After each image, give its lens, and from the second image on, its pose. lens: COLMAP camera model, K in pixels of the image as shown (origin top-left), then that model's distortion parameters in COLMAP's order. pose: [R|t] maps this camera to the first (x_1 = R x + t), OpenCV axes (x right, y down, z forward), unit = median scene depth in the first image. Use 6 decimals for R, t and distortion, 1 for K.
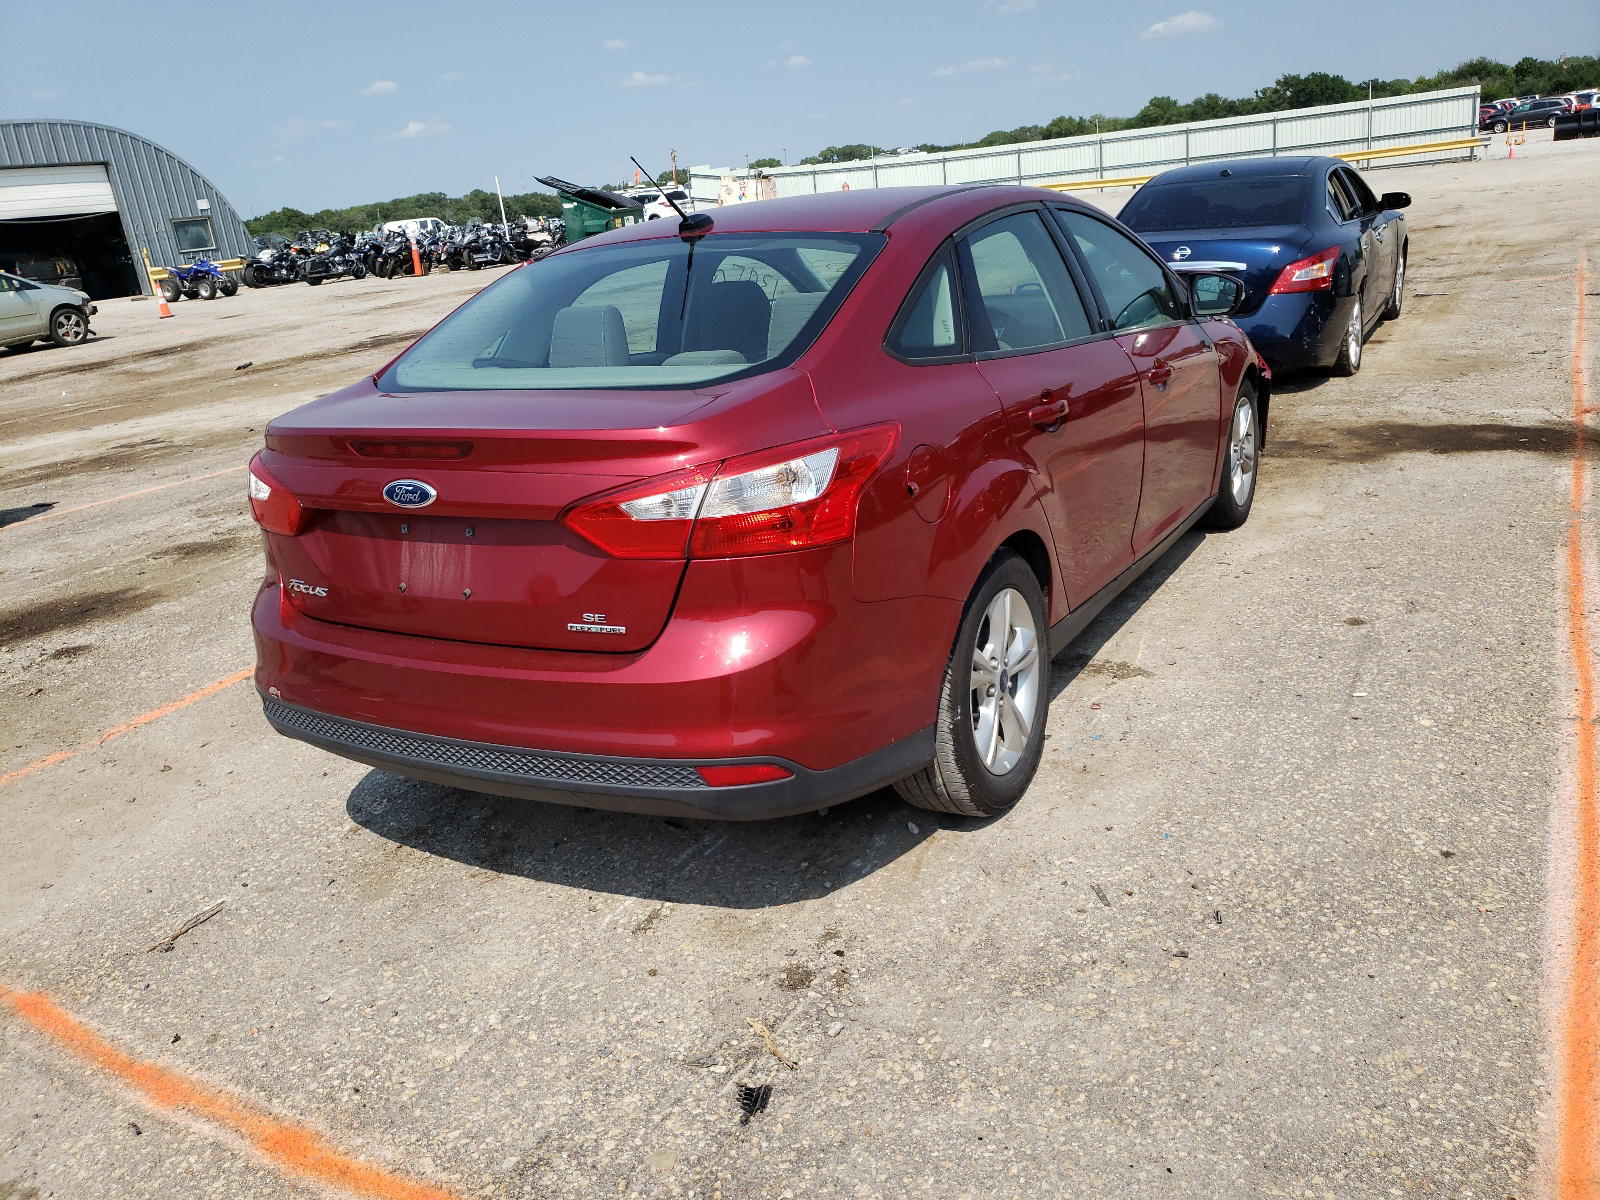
lens RADIAL K [[1277.0, 0, 800.0], [0, 1277.0, 600.0], [0, 0, 1]] dist [0.009839, 0.004124]
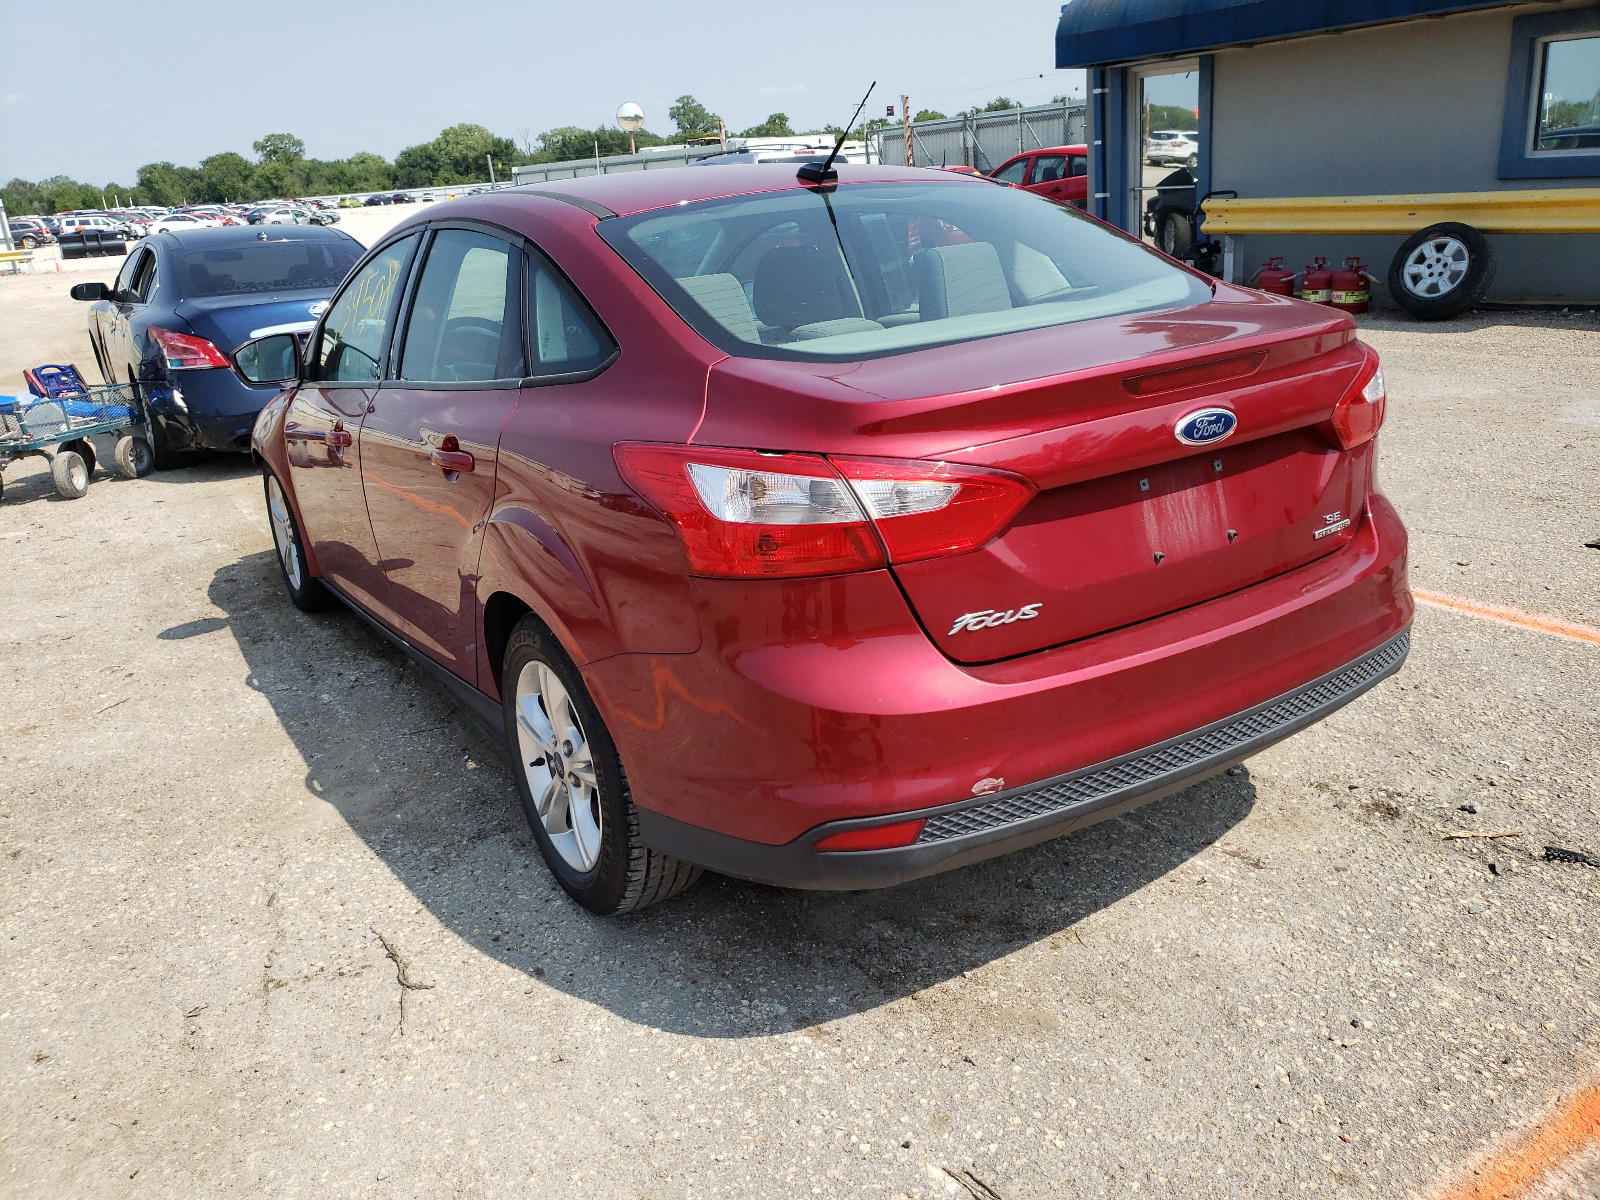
lens RADIAL K [[1277.0, 0, 800.0], [0, 1277.0, 600.0], [0, 0, 1]] dist [0.009839, 0.004124]
pose [[0.445006, -0.207644, 0.871122, -0.982909], [0.290903, 0.953512, 0.078677, -0.099007], [-0.846962, 0.218400, 0.484723, 0.711800]]
